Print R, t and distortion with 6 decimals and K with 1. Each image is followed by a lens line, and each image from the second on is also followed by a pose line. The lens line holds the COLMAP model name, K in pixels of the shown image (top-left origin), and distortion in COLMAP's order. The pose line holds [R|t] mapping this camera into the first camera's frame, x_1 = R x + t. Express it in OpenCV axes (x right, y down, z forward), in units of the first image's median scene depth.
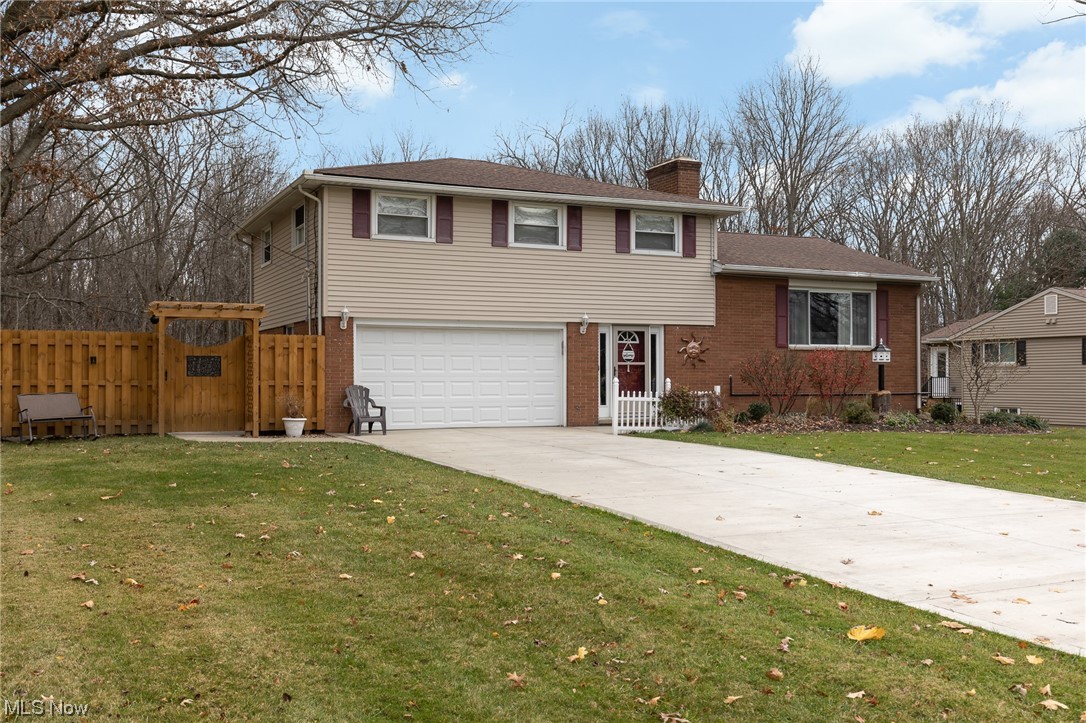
lens RADIAL K [[1029.2, 0, 543.0], [0, 1029.2, 361.5], [0, 0, 1]] dist [0.007690, 0.004531]
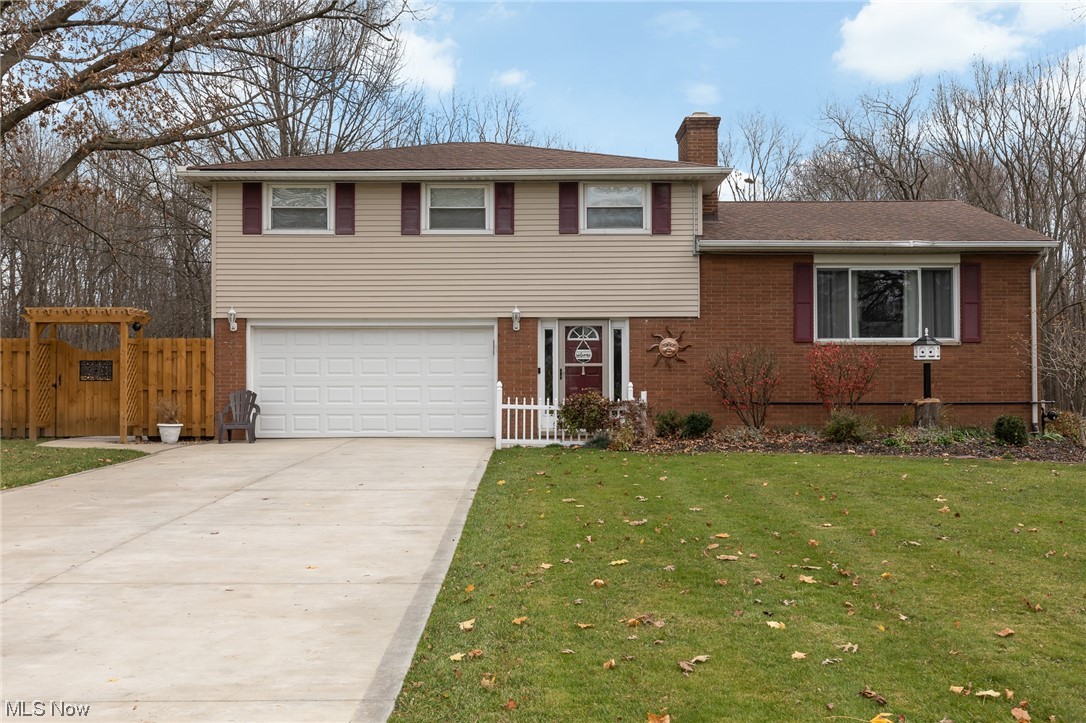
lens RADIAL K [[1085.0, 0, 543.0], [0, 1085.0, 361.5], [0, 0, 1]] dist [0.008388, 0.004781]
pose [[0.908420, -0.009531, -0.417950, 0.453342], [0.007856, 0.999953, -0.005727, 0.004391], [0.417984, 0.001919, 0.908452, 0.193116]]
